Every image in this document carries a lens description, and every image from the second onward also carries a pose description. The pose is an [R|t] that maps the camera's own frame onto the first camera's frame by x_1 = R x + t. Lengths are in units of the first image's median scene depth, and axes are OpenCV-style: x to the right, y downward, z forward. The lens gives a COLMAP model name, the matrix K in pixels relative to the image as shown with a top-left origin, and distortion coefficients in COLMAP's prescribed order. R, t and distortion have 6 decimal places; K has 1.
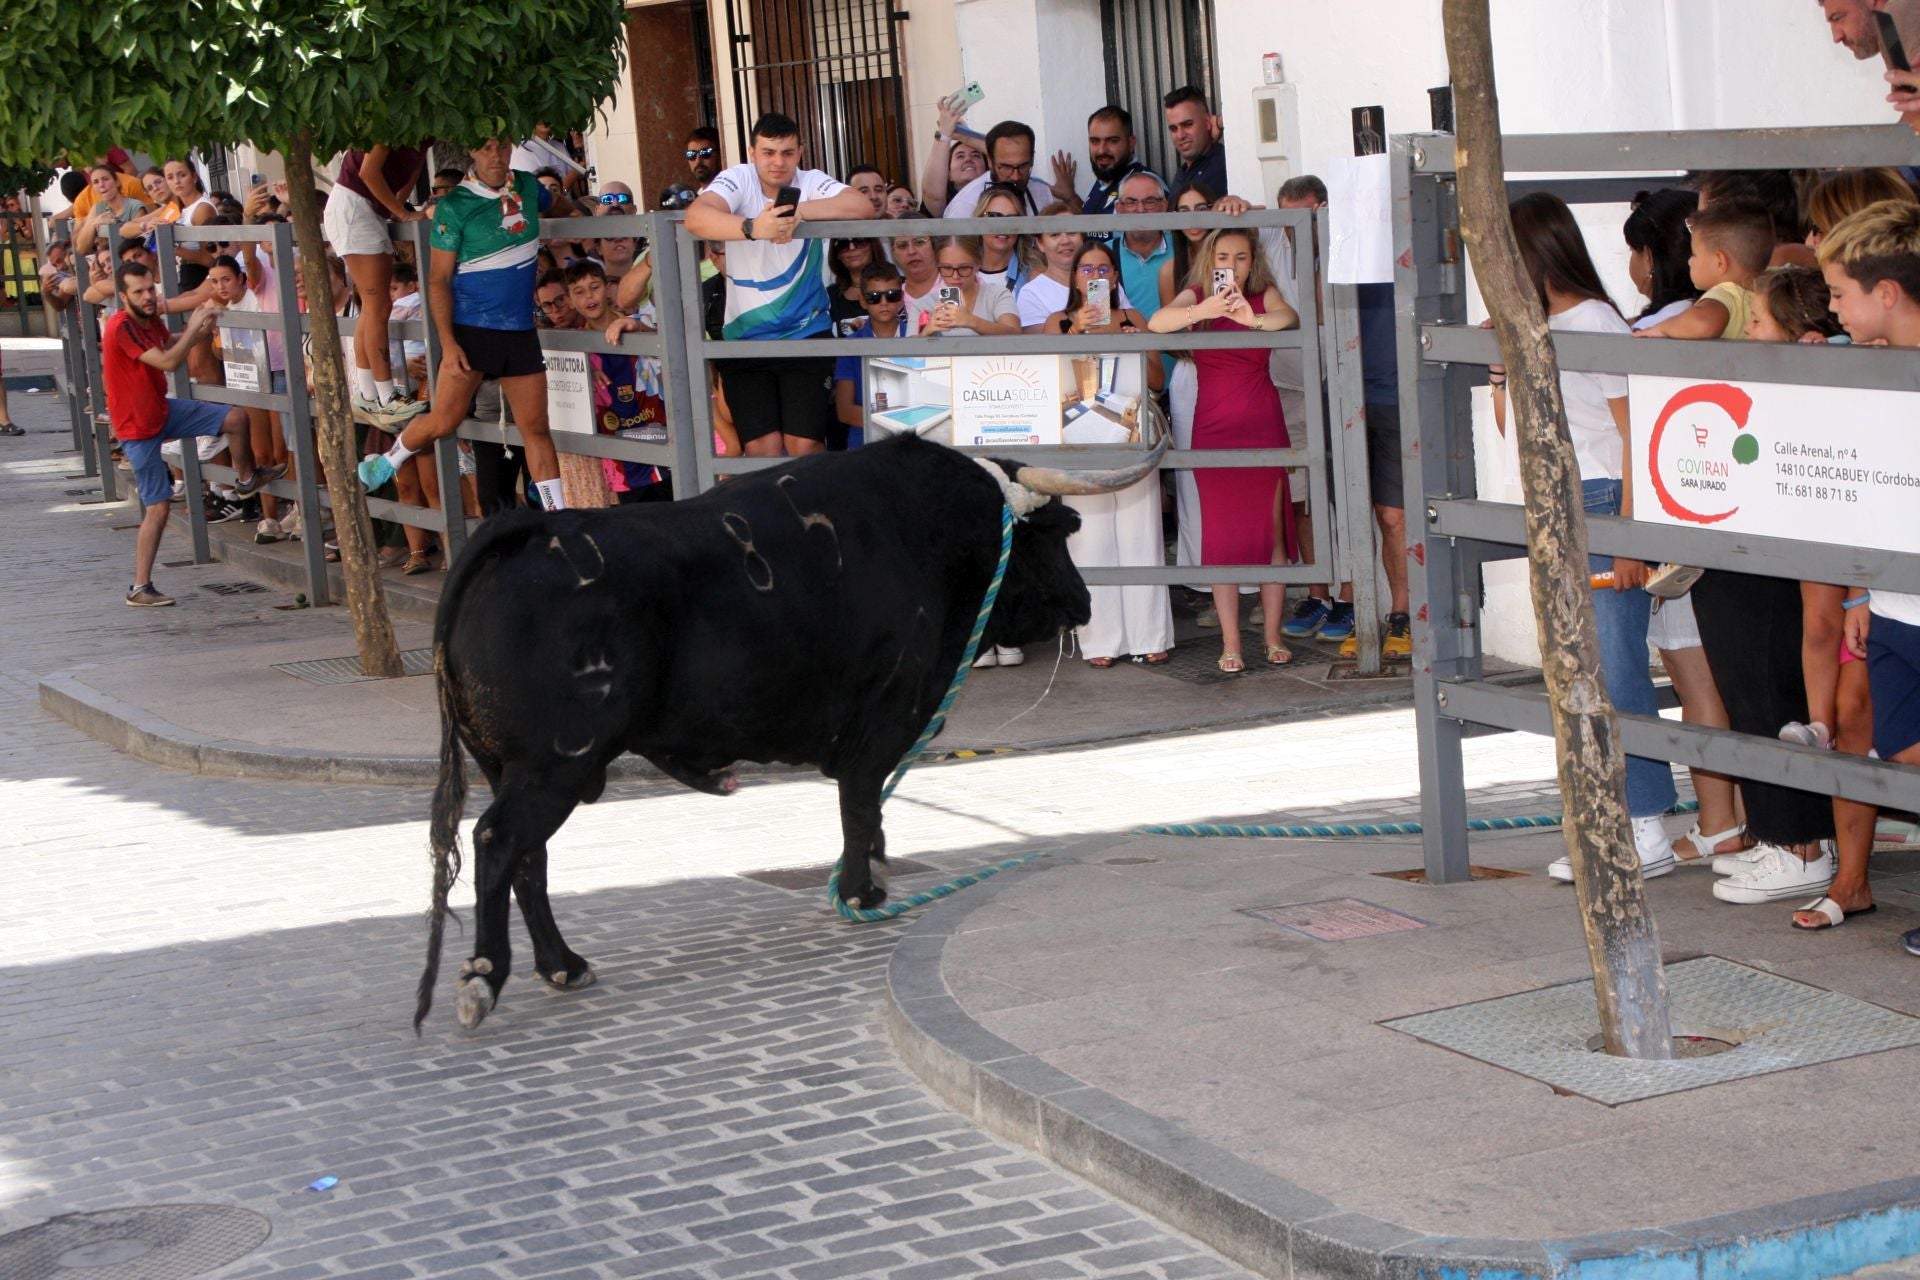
lens RADIAL K [[3983.4, 0, 964.2], [0, 3983.4, 692.8], [0, 0, 1]] dist [0.277707, 1.163571]
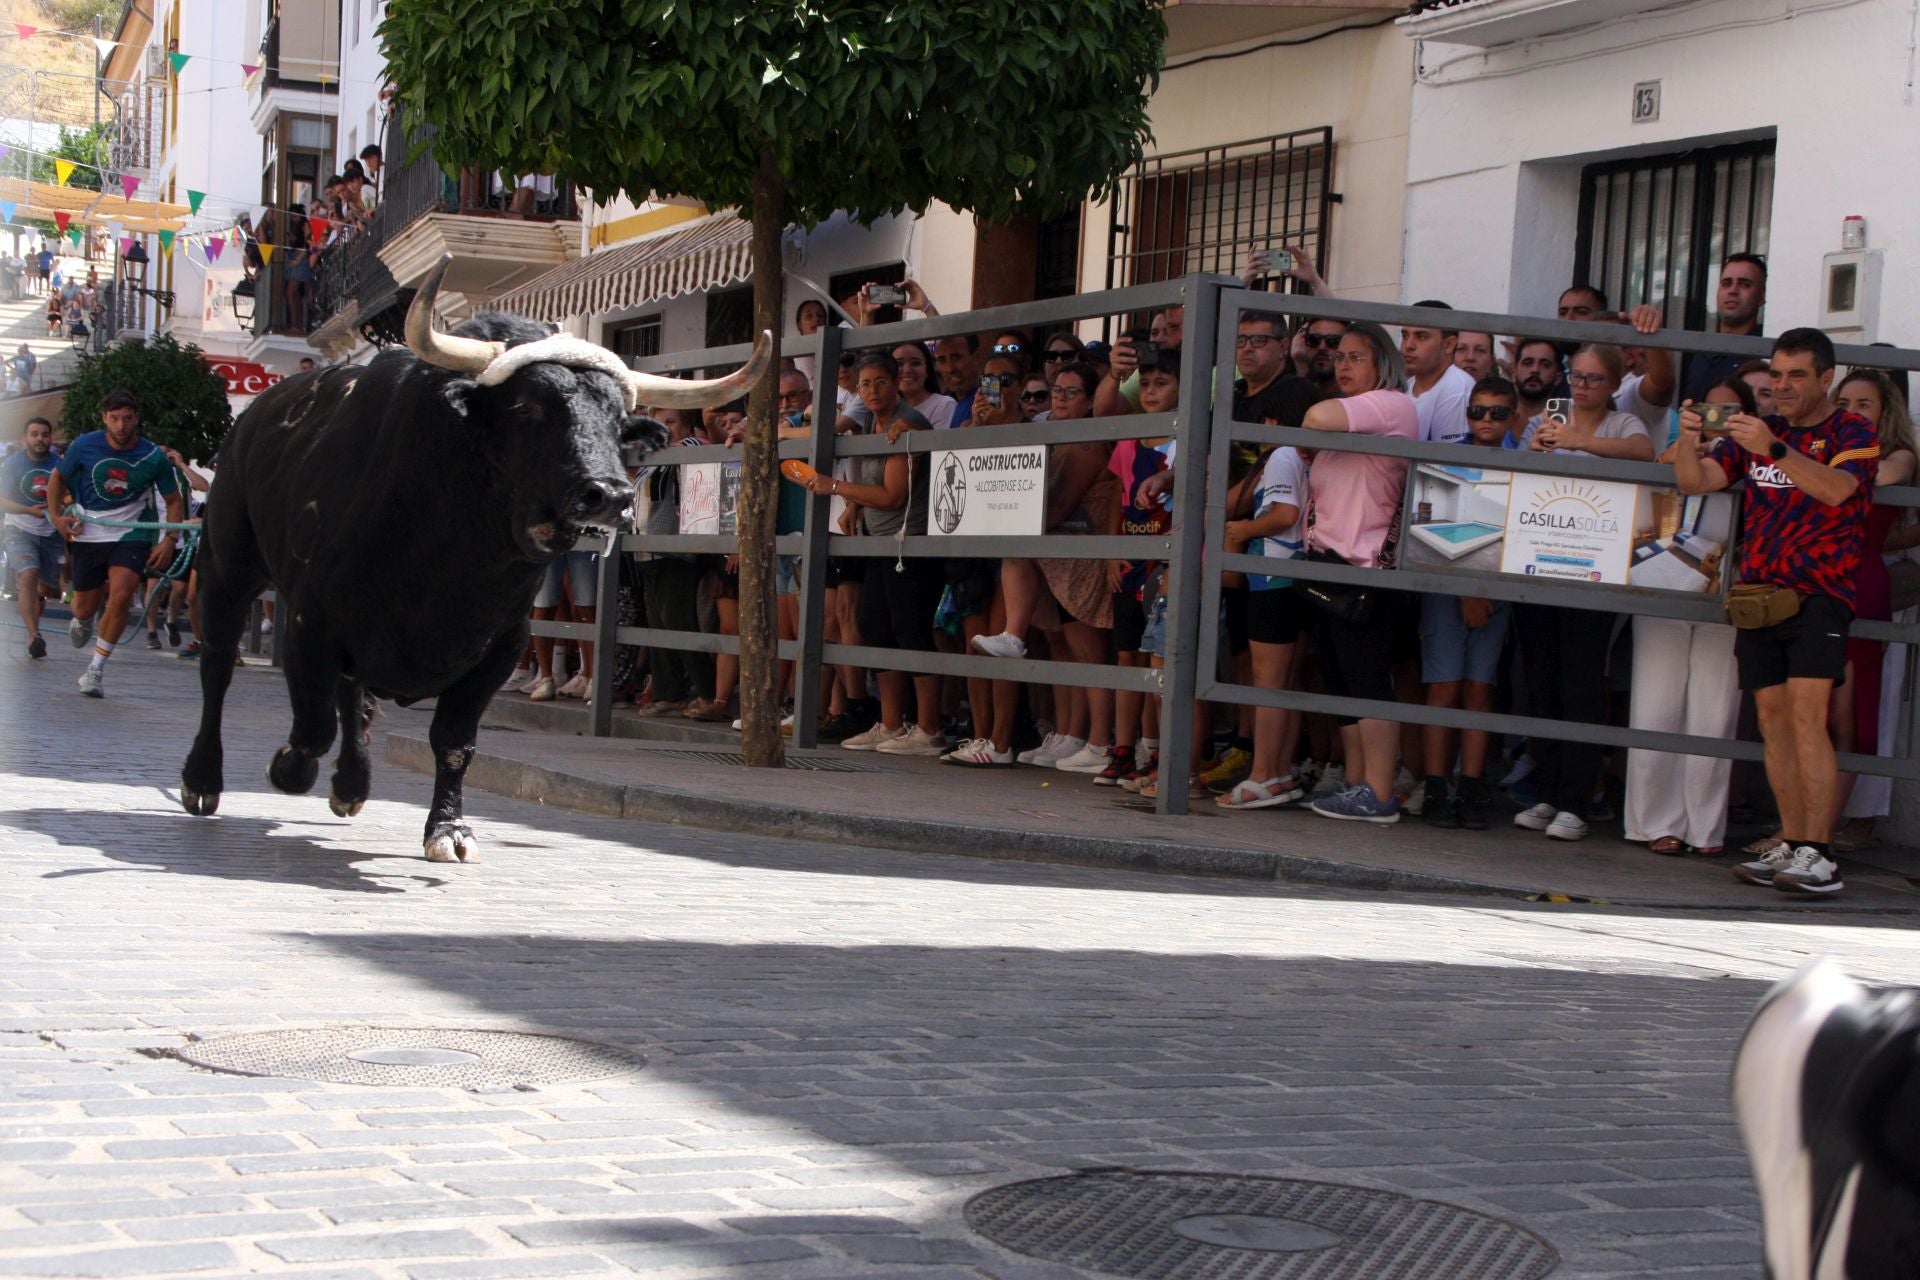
lens RADIAL K [[3468.1, 0, 1065.6], [0, 3468.1, 639.6], [0, 0, 1]] dist [0.206202, 0.754993]
pose [[0.990323, 0.136160, 0.026844, -0.117374], [-0.132370, 0.984847, -0.112048, 0.052385], [-0.041693, 0.107410, 0.993340, 0.239317]]
